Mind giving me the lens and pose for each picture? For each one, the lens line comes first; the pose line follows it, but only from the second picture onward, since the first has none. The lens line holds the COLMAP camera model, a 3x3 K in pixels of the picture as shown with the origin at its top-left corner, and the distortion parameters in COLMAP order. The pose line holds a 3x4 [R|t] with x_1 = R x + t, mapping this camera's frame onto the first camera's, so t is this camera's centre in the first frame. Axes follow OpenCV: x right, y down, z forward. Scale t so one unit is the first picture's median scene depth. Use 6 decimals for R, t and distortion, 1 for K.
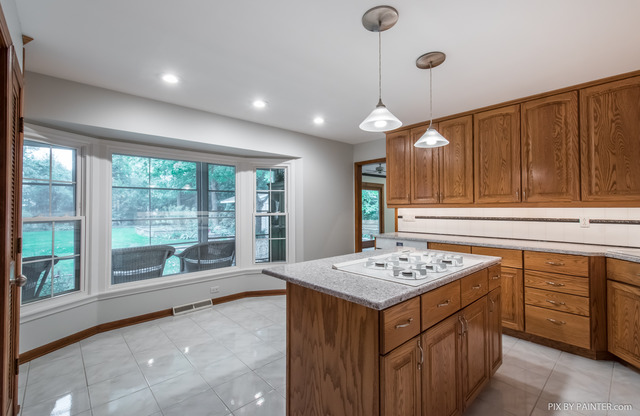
lens RADIAL K [[282.6, 0, 321.6], [0, 282.6, 205.5], [0, 0, 1]] dist [-0.000162, -0.000106]
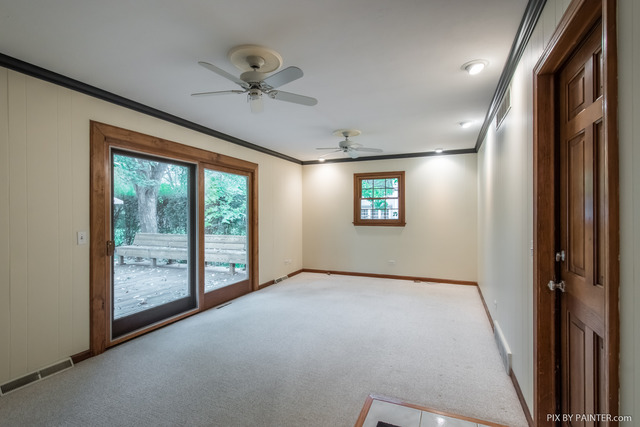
lens RADIAL K [[307.3, 0, 320.9], [0, 307.3, 214.0], [0, 0, 1]] dist [0.000326, 0.000032]
pose [[0.906660, -0.002640, 0.421854, 0.261658], [-0.003439, 0.999901, 0.013649, 0.005852], [-0.421849, -0.013826, 0.906561, 1.289914]]
